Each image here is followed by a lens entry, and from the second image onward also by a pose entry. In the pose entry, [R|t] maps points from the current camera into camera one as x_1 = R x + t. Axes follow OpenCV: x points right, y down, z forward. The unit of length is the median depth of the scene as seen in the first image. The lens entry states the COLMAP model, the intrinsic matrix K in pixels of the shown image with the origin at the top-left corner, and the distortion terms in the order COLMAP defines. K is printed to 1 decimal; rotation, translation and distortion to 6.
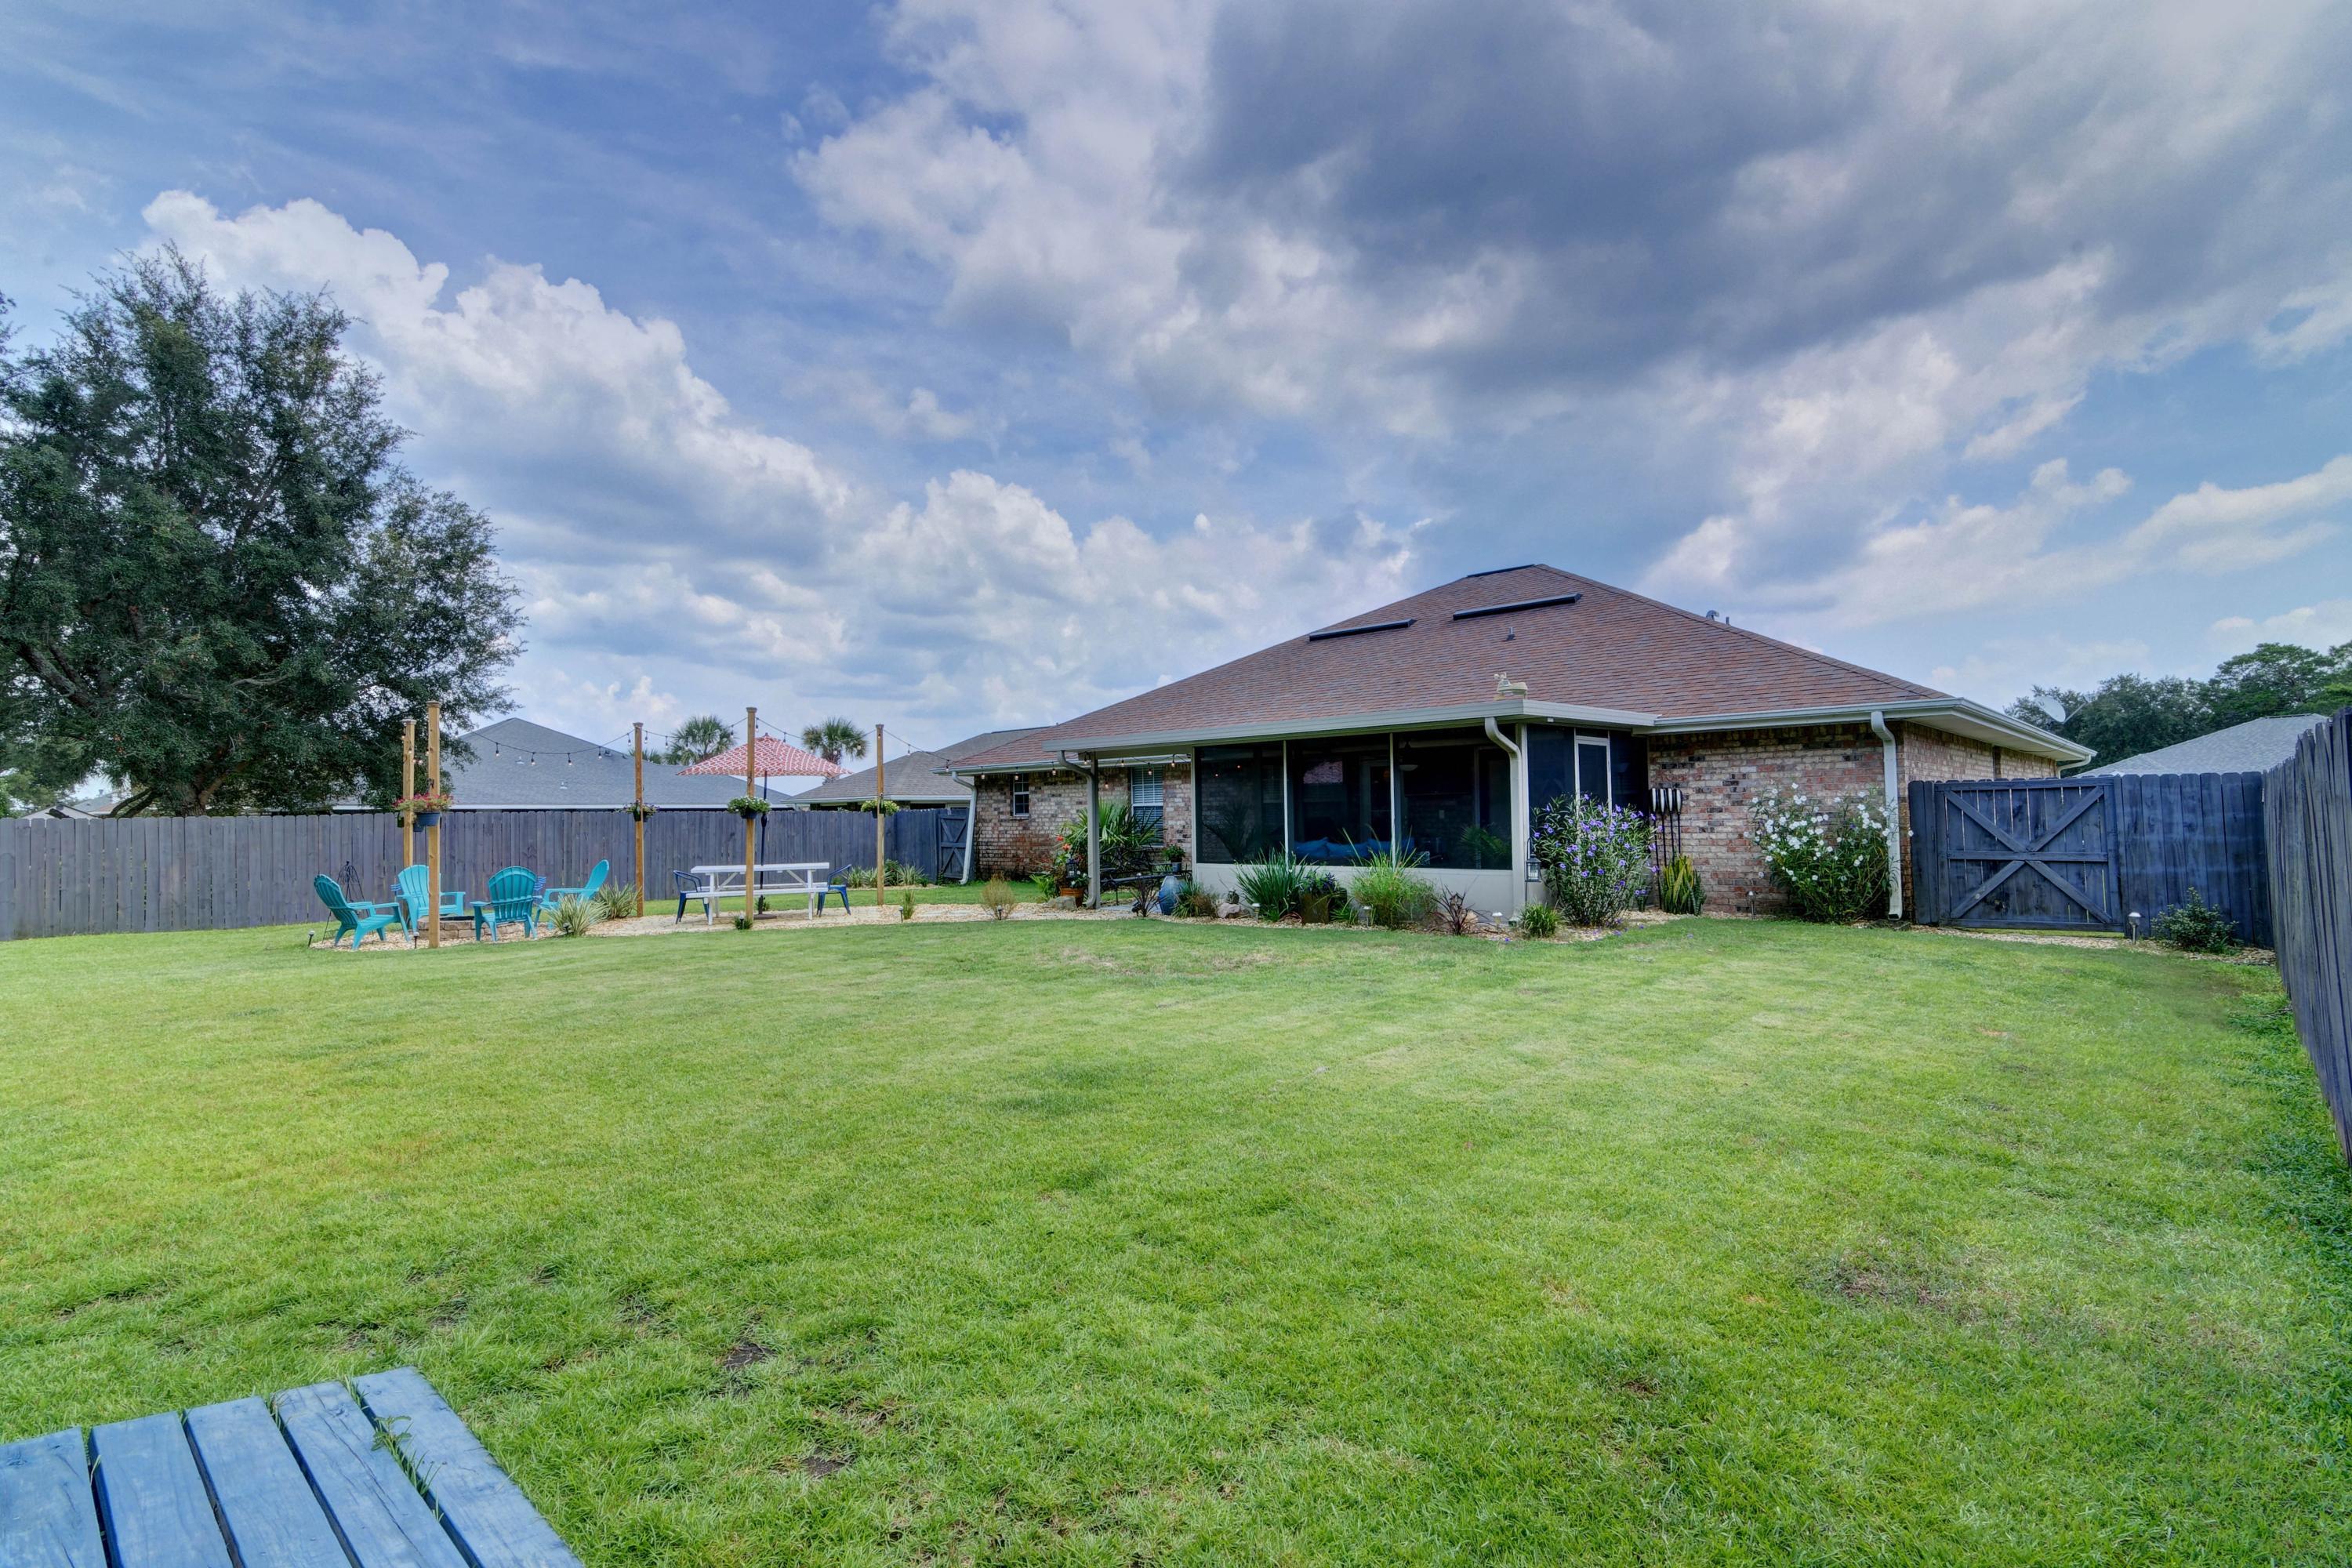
lens RADIAL K [[1138.2, 0, 1172.6], [0, 1138.2, 777.0], [0, 0, 1]] dist [0.010128, -0.003053]
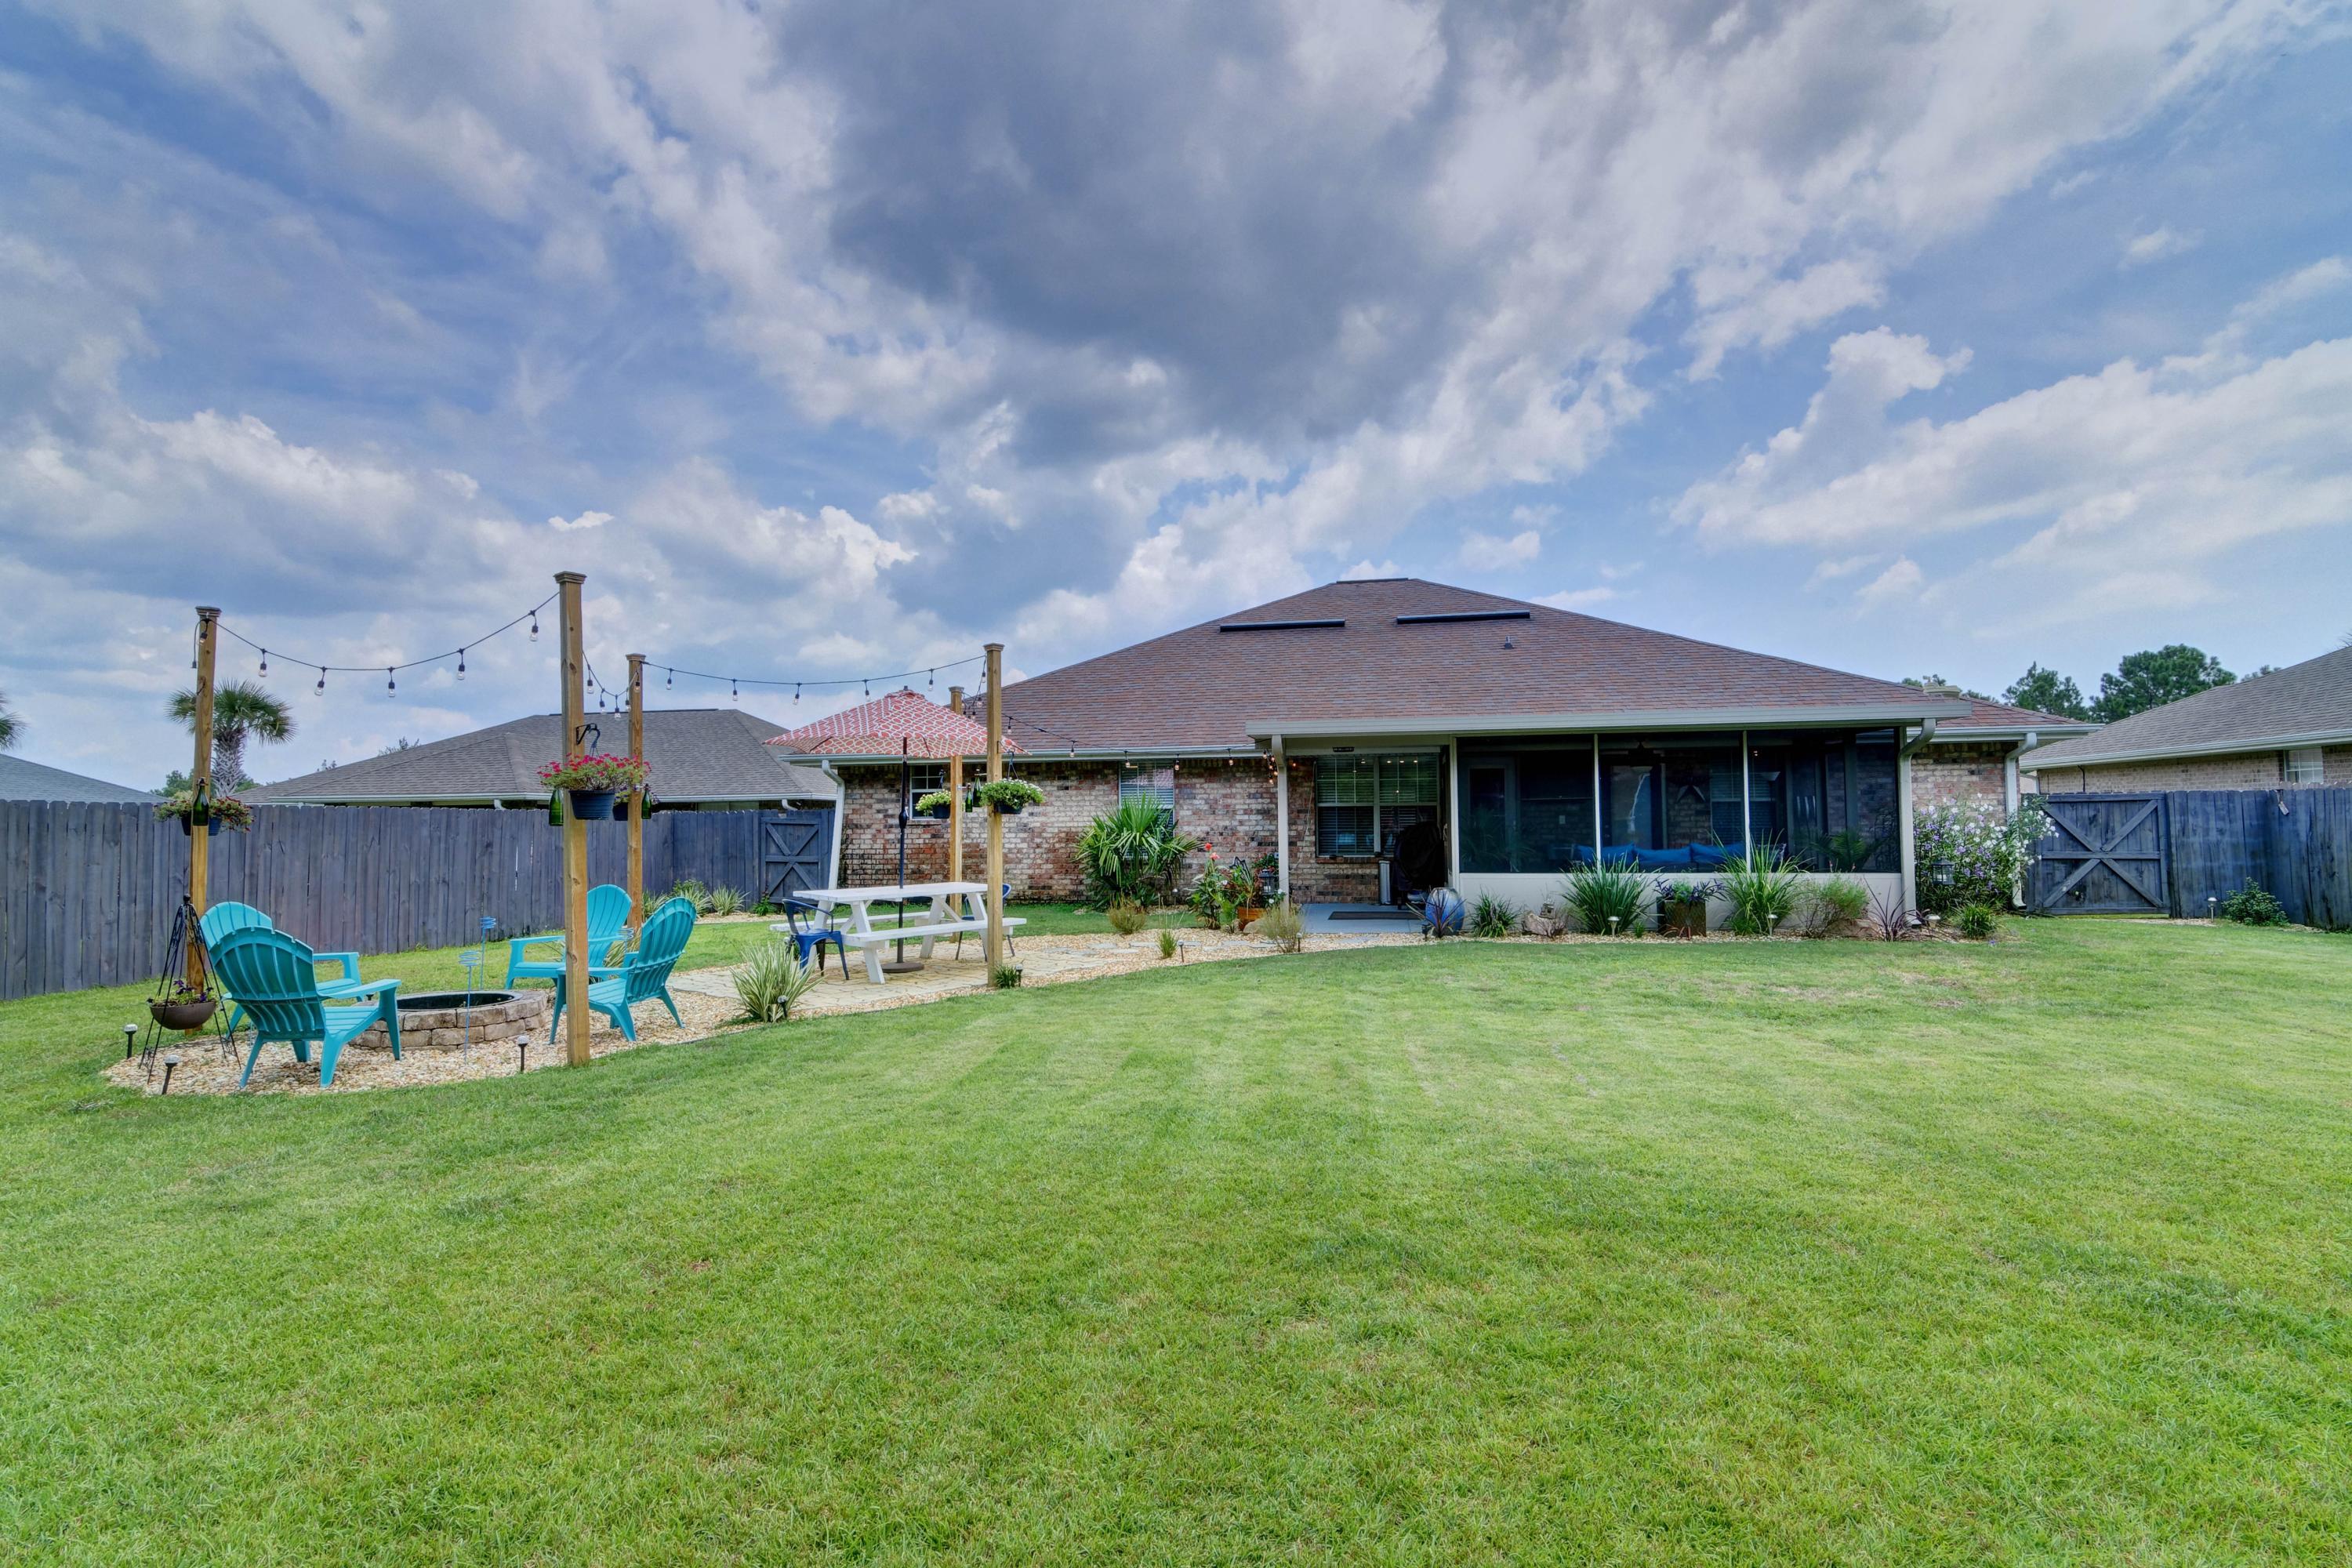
lens RADIAL K [[1138.2, 0, 1175.2], [0, 1138.2, 777.8], [0, 0, 1]] dist [0.010128, -0.003053]
pose [[0.848963, 0.028153, 0.527701, -0.712482], [-0.022303, 0.999599, -0.017447, 0.027304], [-0.527981, 0.003043, 0.849251, 0.443694]]
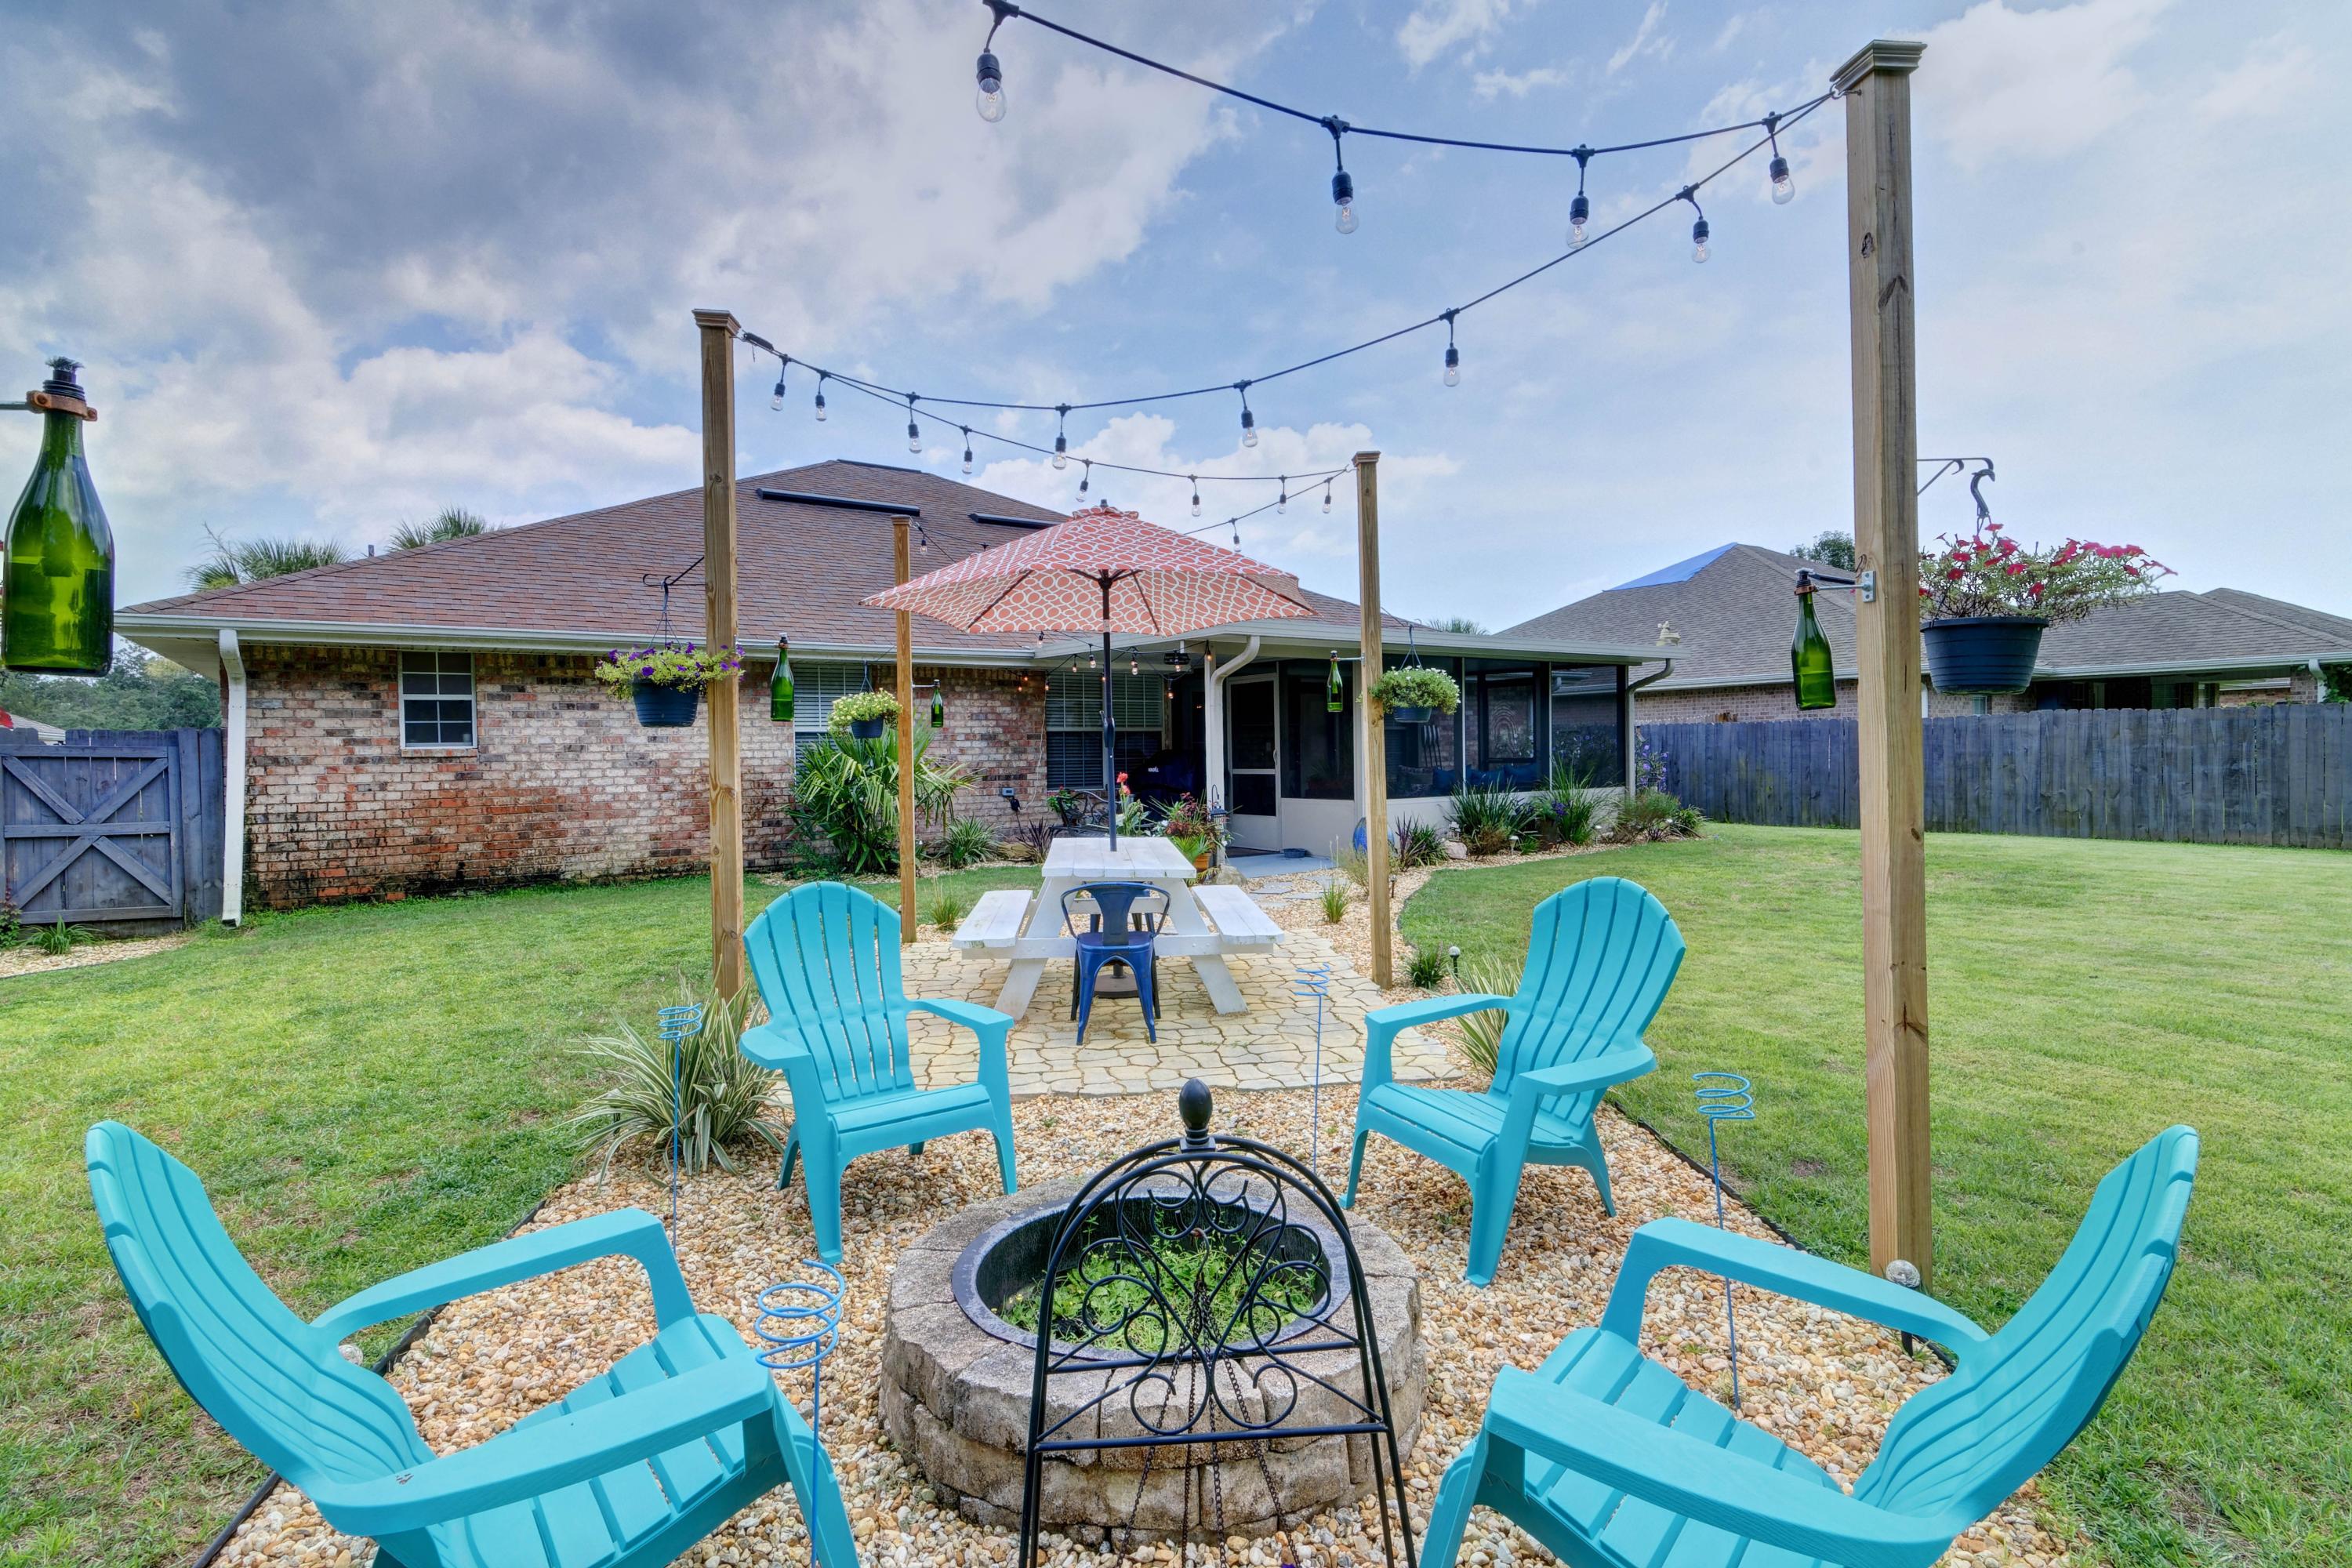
lens RADIAL K [[1138.2, 0, 1180.5], [0, 1138.2, 786.8], [0, 0, 1]] dist [0.010128, -0.003053]
pose [[0.210088, -0.018335, 0.977511, -0.904262], [-0.020400, 0.999524, 0.023132, 0.058826], [-0.977470, -0.024801, 0.209614, 1.113407]]
